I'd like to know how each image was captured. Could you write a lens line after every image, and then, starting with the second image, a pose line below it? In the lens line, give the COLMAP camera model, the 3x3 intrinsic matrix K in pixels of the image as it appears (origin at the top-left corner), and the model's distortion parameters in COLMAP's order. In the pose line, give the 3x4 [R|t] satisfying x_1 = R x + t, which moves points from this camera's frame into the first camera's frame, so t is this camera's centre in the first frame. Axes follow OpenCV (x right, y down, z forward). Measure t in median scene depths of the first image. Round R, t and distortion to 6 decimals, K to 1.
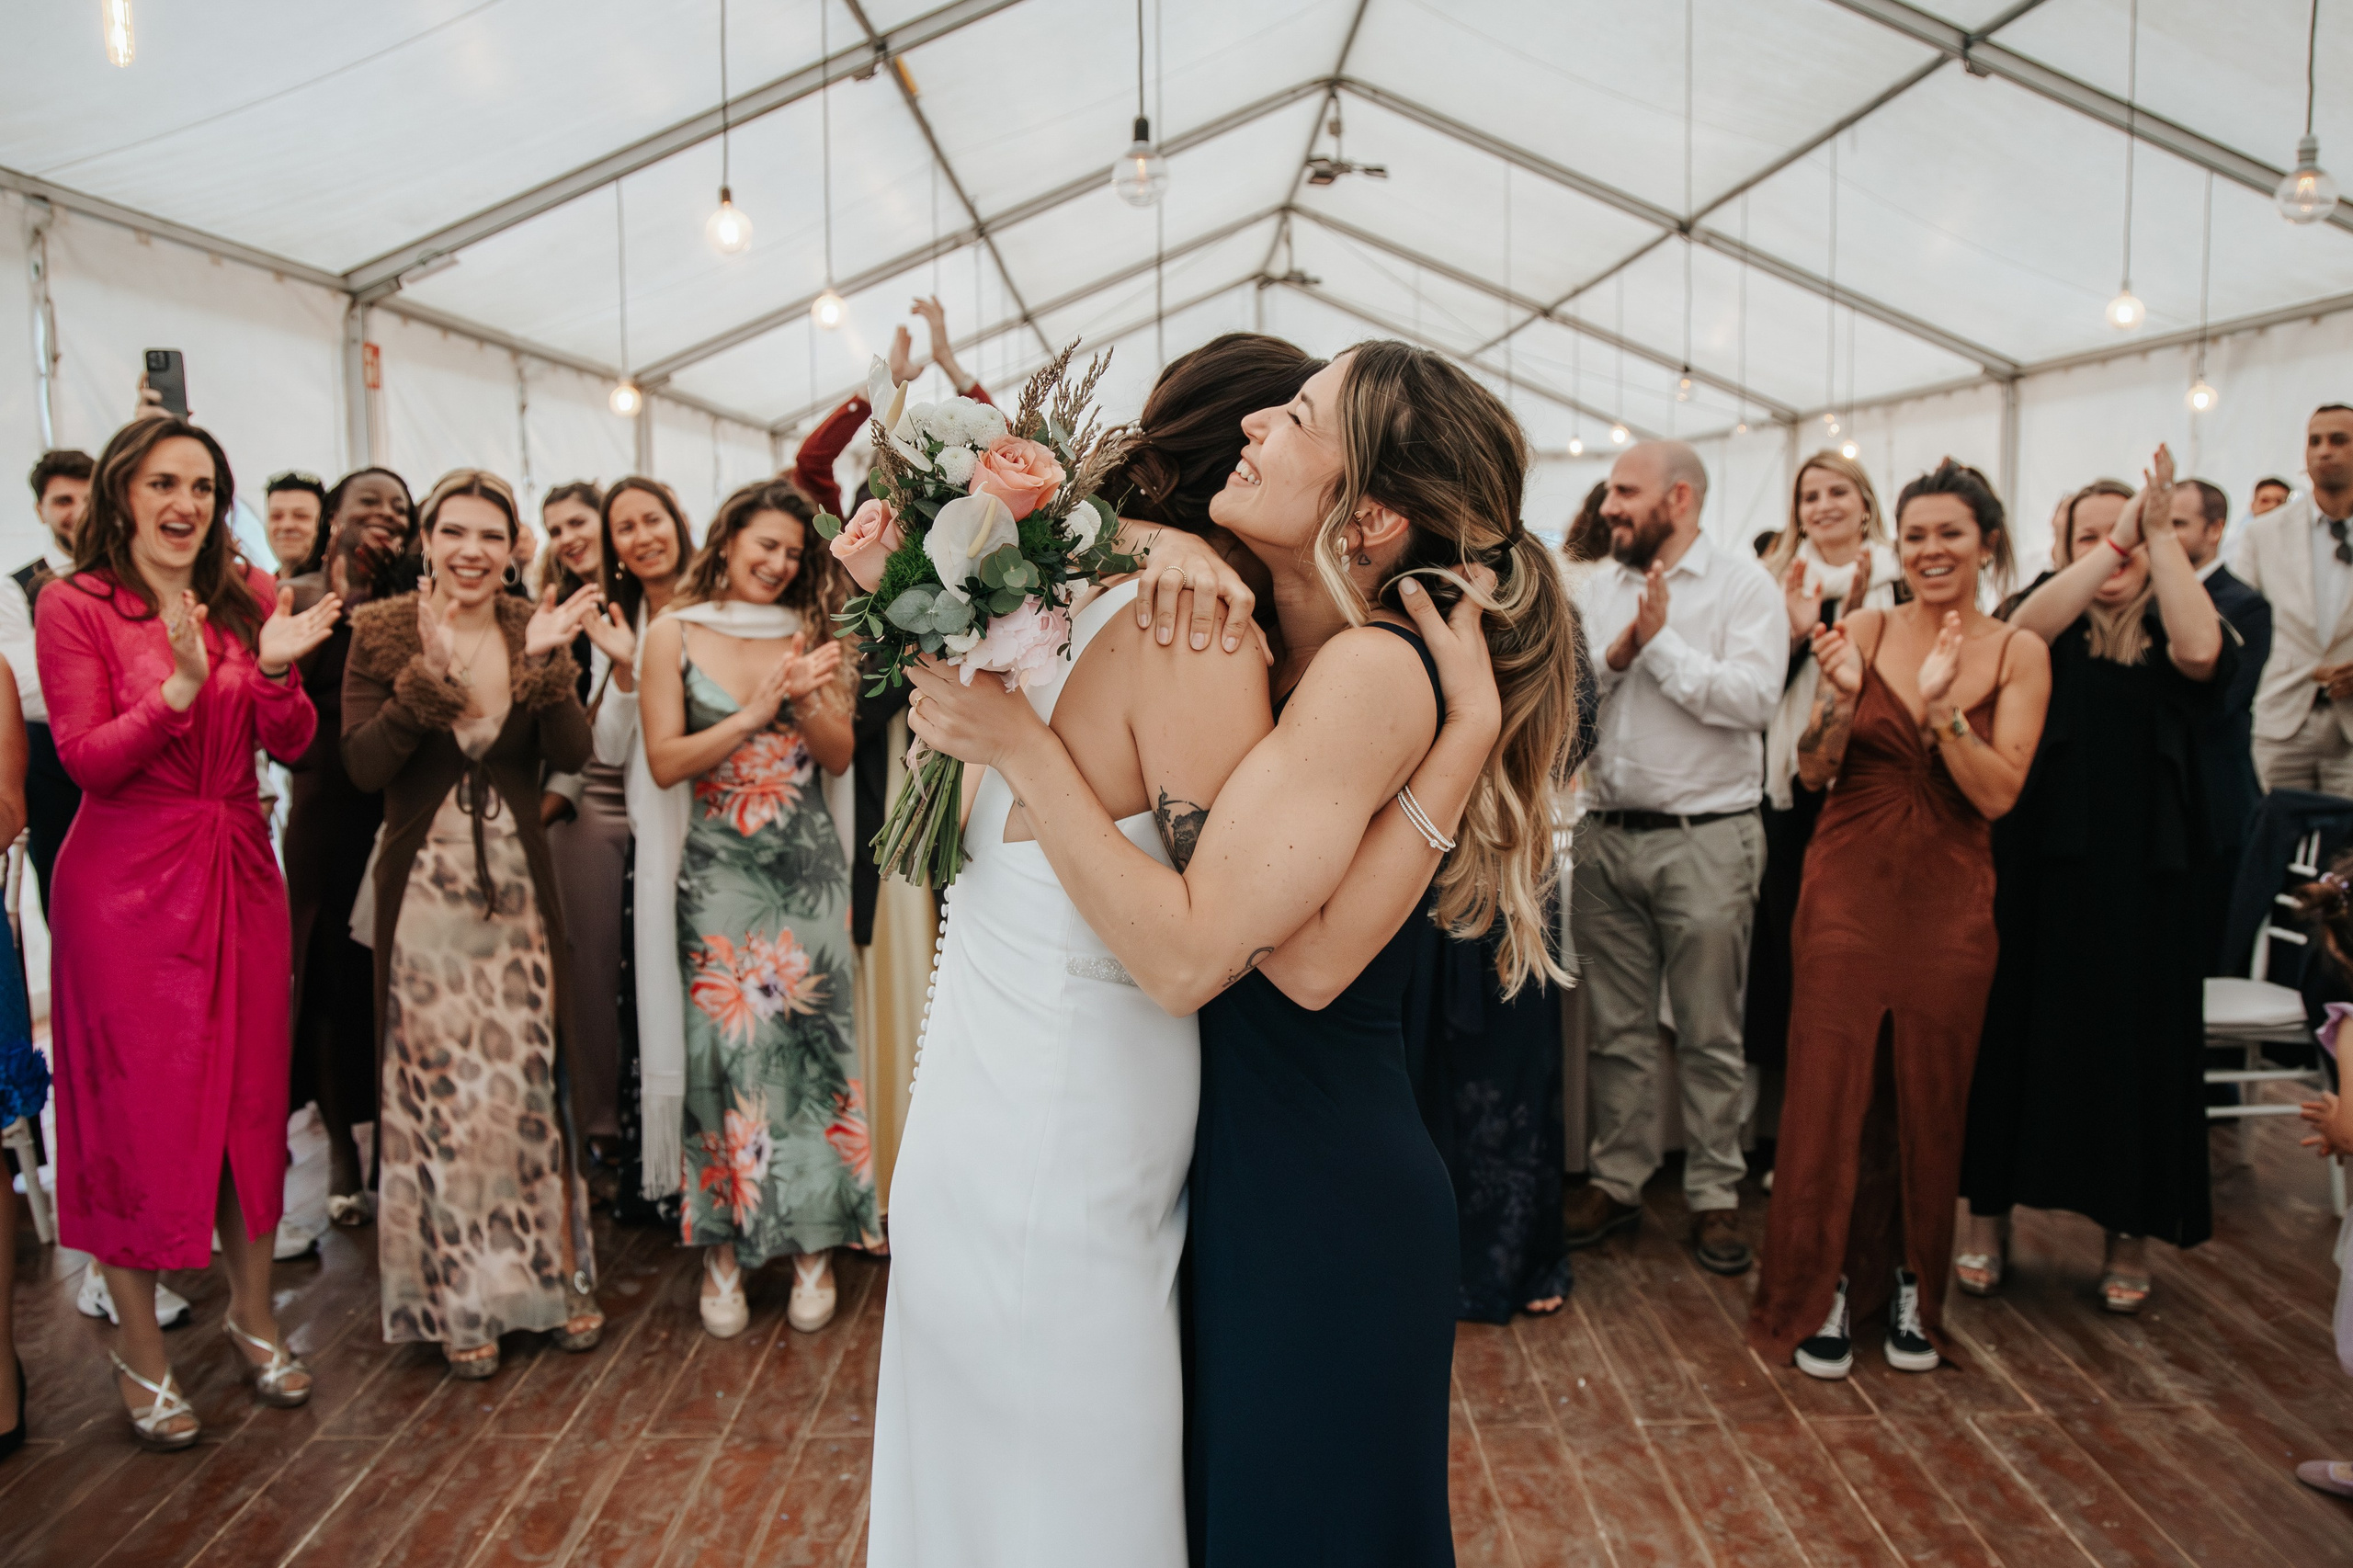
lens RADIAL K [[1841.7, 0, 1176.5], [0, 1841.7, 784.0], [0, 0, 1]] dist [-0.079364, 0.063989]
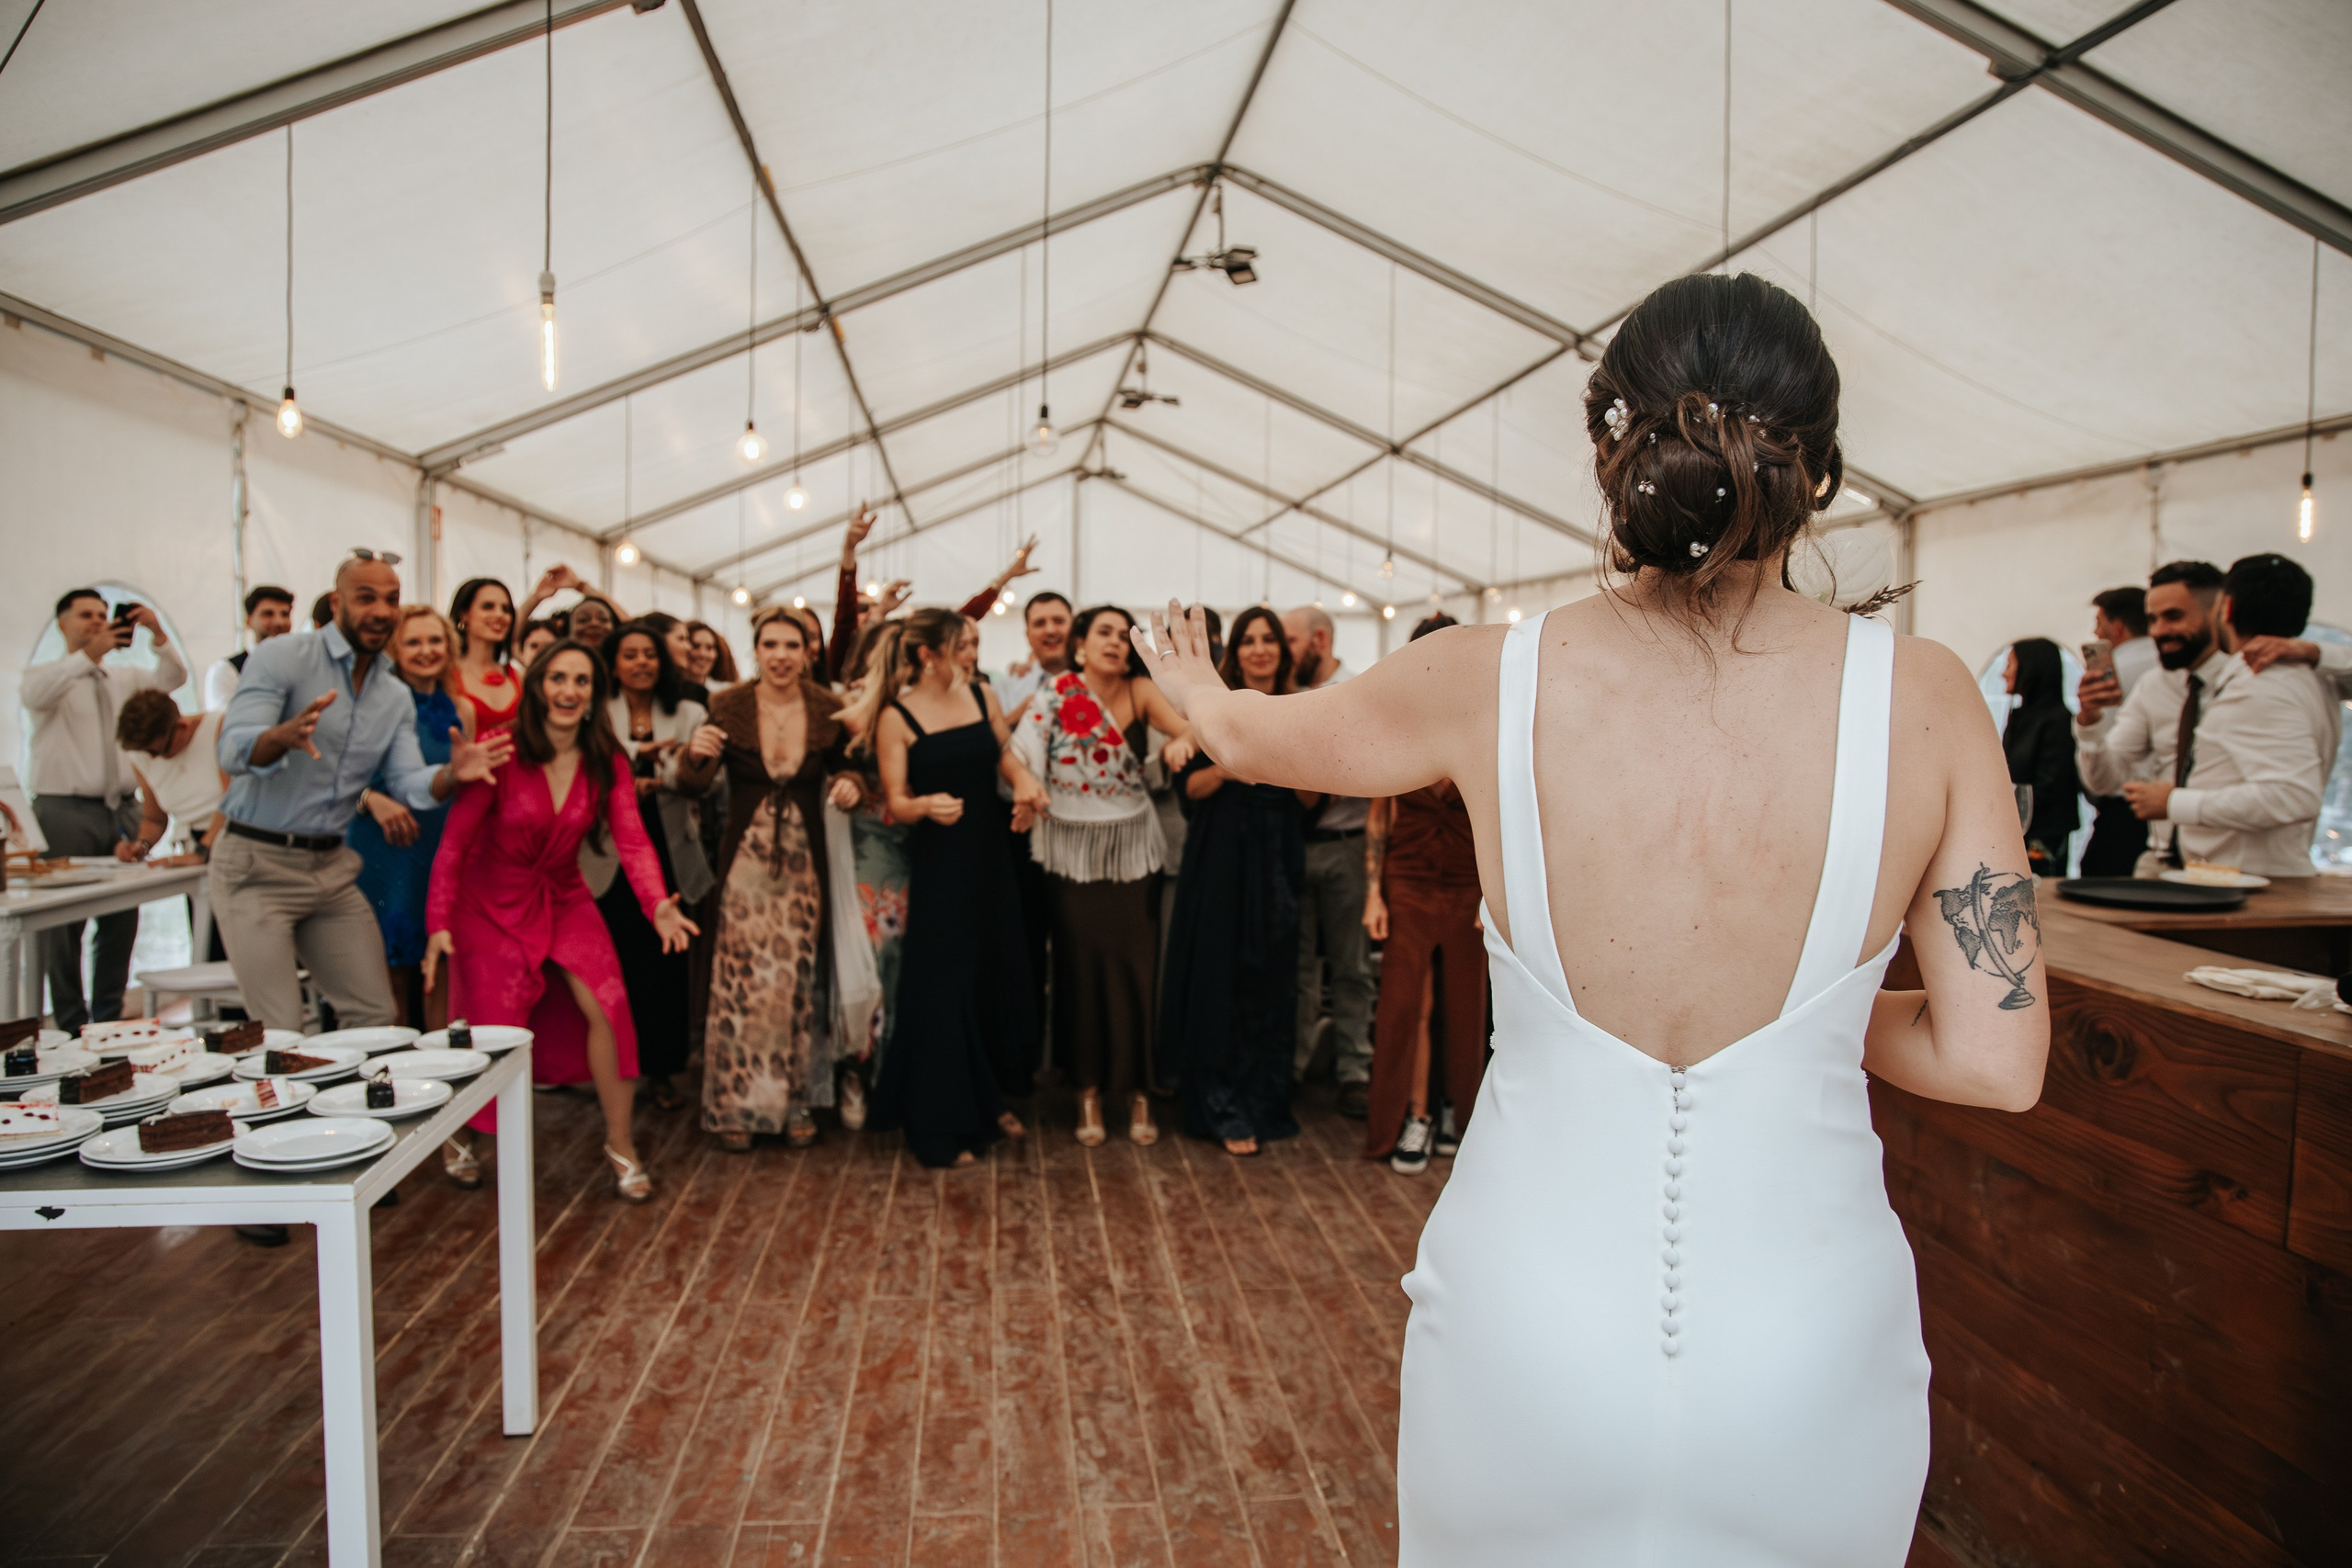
lens RADIAL K [[1558.0, 0, 1176.0], [0, 1558.0, 784.0], [0, 0, 1]] dist [-0.072414, 0.049287]
pose [[0.992976, 0.015177, 0.117340, -0.070614], [-0.007508, 0.997823, -0.065522, 0.087037], [-0.118079, 0.064180, 0.990928, -0.473321]]
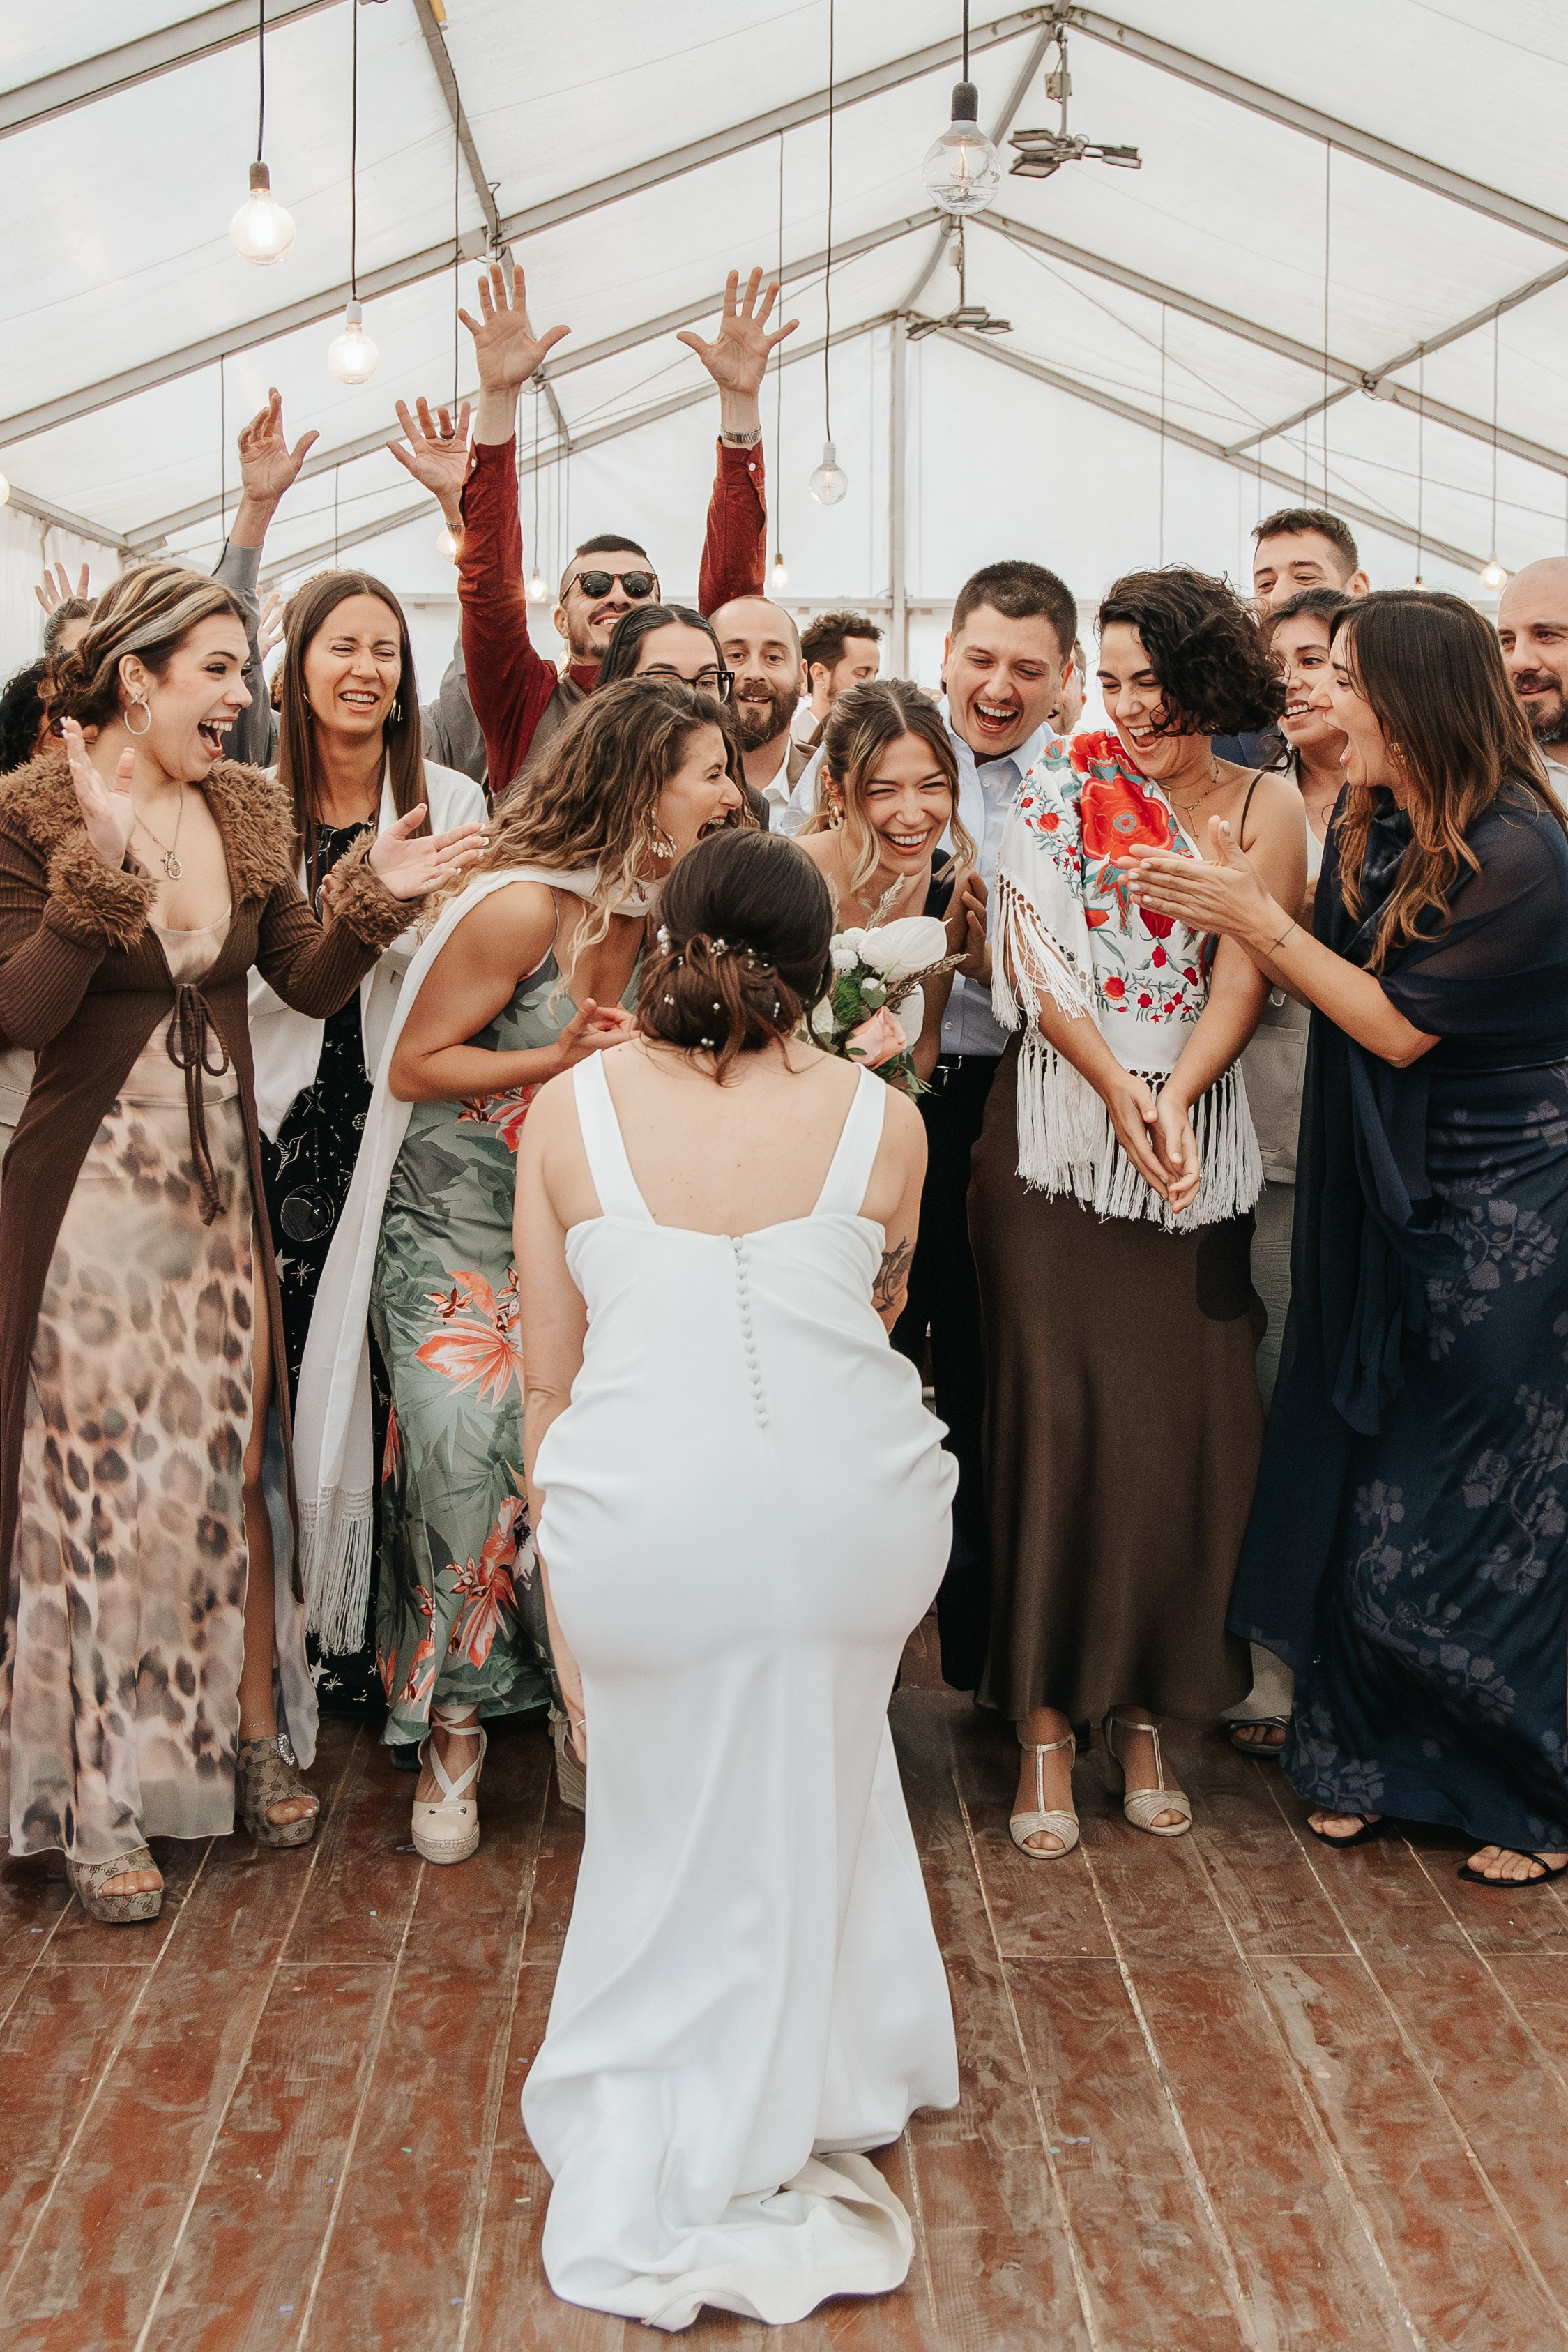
lens RADIAL K [[3076.8, 0, 787.4], [0, 3076.8, 973.6], [0, 0, 1]] dist [-0.048702, 0.061767]
pose [[0.999506, 0.012882, 0.028680, -0.136124], [-0.011164, 0.998179, -0.059280, 0.051236], [-0.029391, 0.058931, 0.997829, -0.172818]]
